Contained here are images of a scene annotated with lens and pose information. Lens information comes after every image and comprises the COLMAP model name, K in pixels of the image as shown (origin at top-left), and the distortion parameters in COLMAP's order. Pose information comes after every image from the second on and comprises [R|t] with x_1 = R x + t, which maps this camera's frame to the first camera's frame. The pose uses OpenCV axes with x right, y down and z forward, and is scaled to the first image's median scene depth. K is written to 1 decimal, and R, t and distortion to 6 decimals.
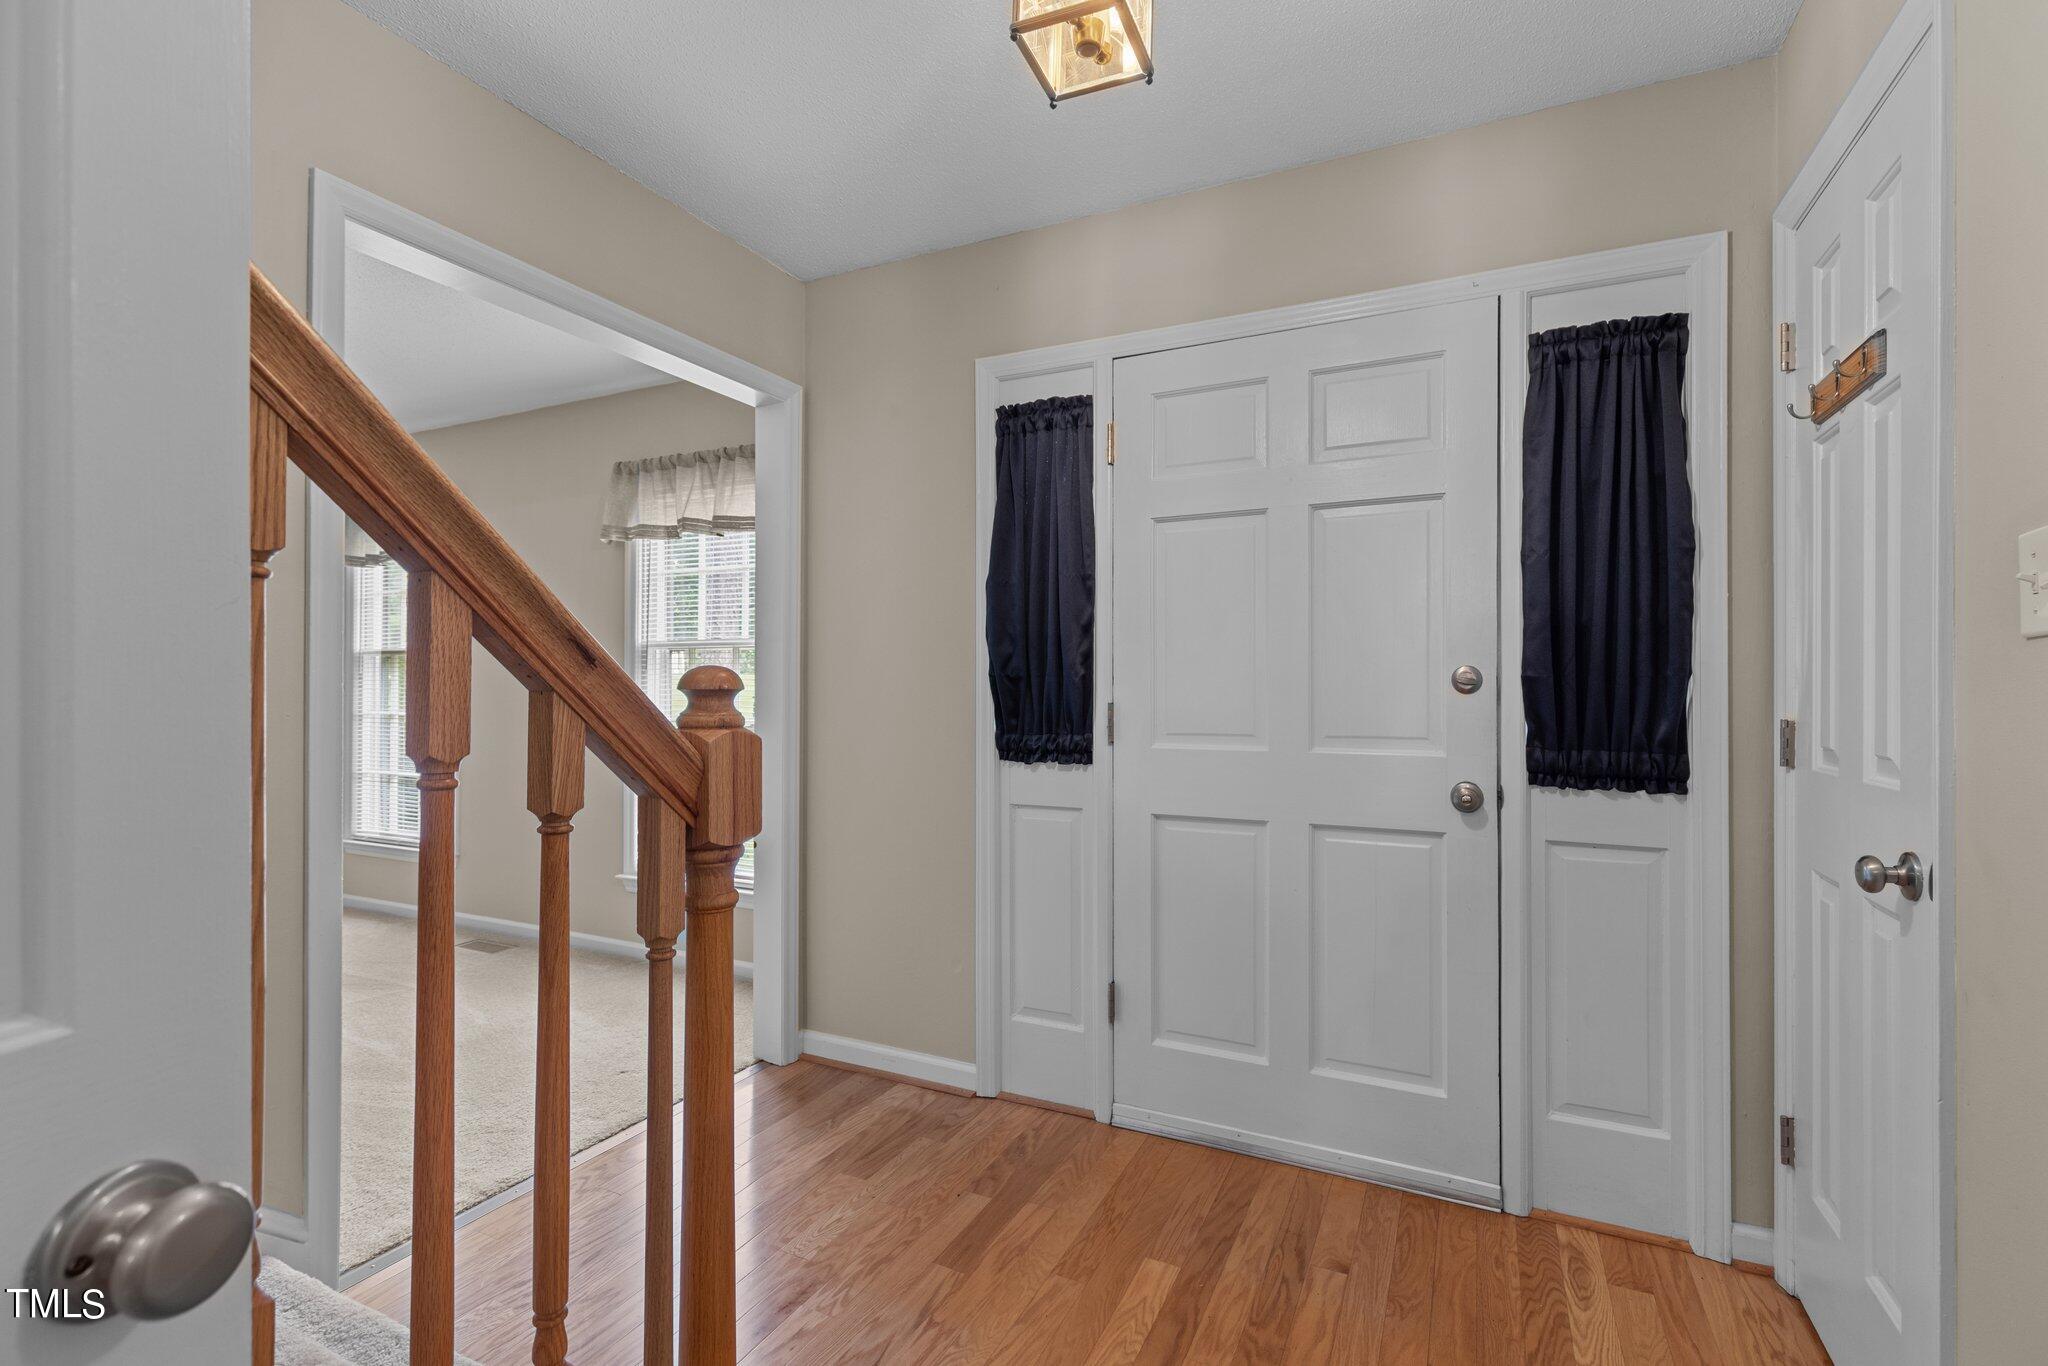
lens RADIAL K [[928.9, 0, 1025.1], [0, 928.9, 686.4], [0, 0, 1]] dist [0.004247, 0.000202]
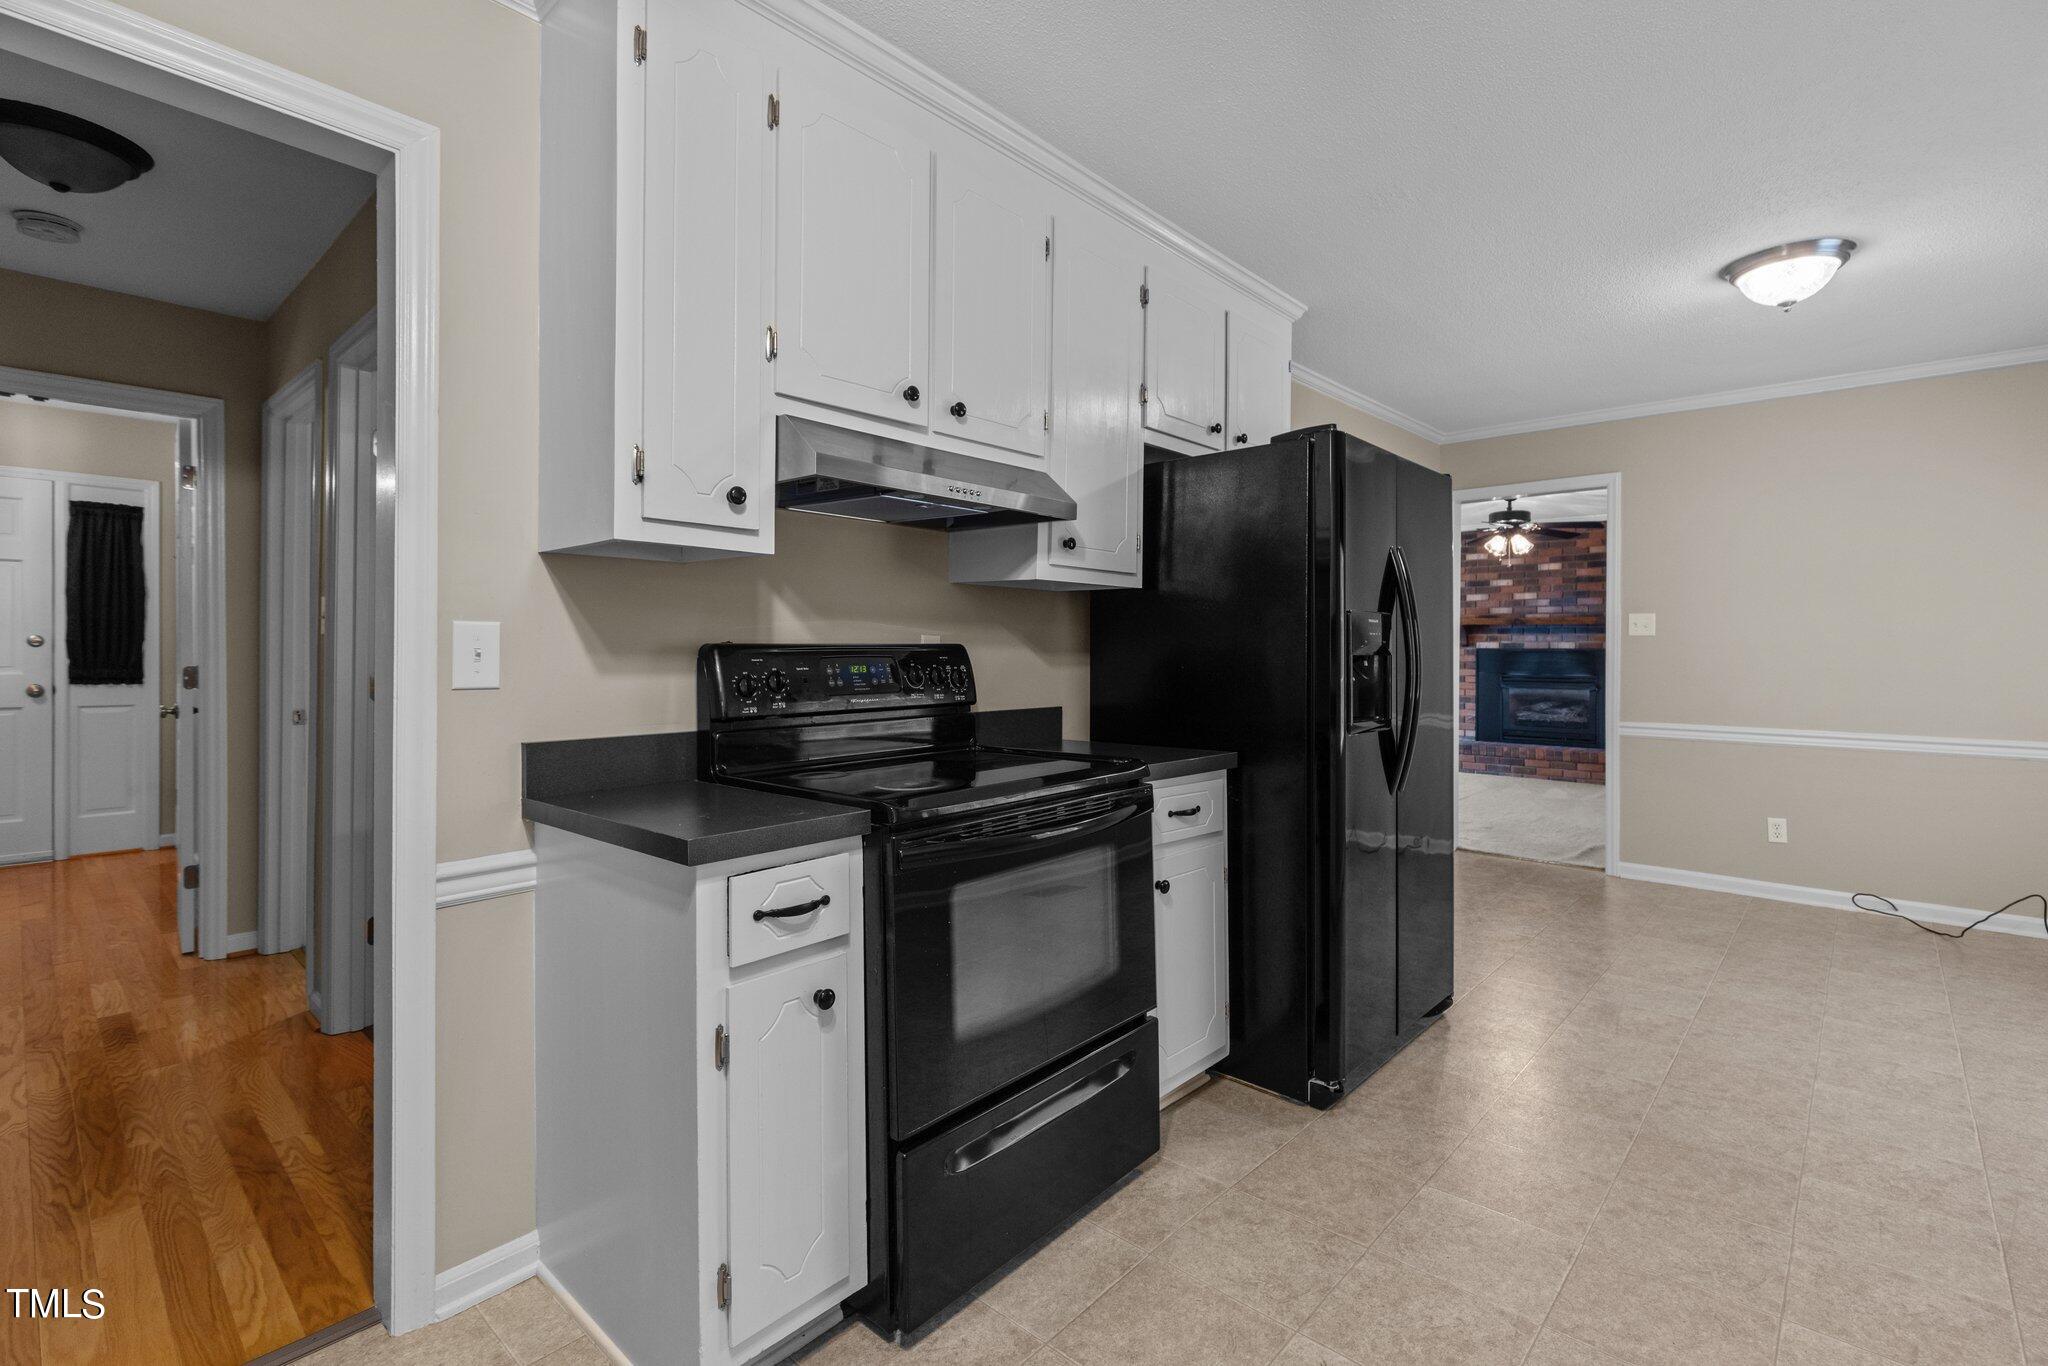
lens RADIAL K [[928.9, 0, 1029.2], [0, 928.9, 647.4], [0, 0, 1]] dist [0.004247, 0.000202]
pose [[0.280997, -0.003817, 0.959701, -1.113750], [-0.009696, 0.999930, 0.006816, -0.032361], [-0.959660, -0.011221, 0.280941, -2.130334]]
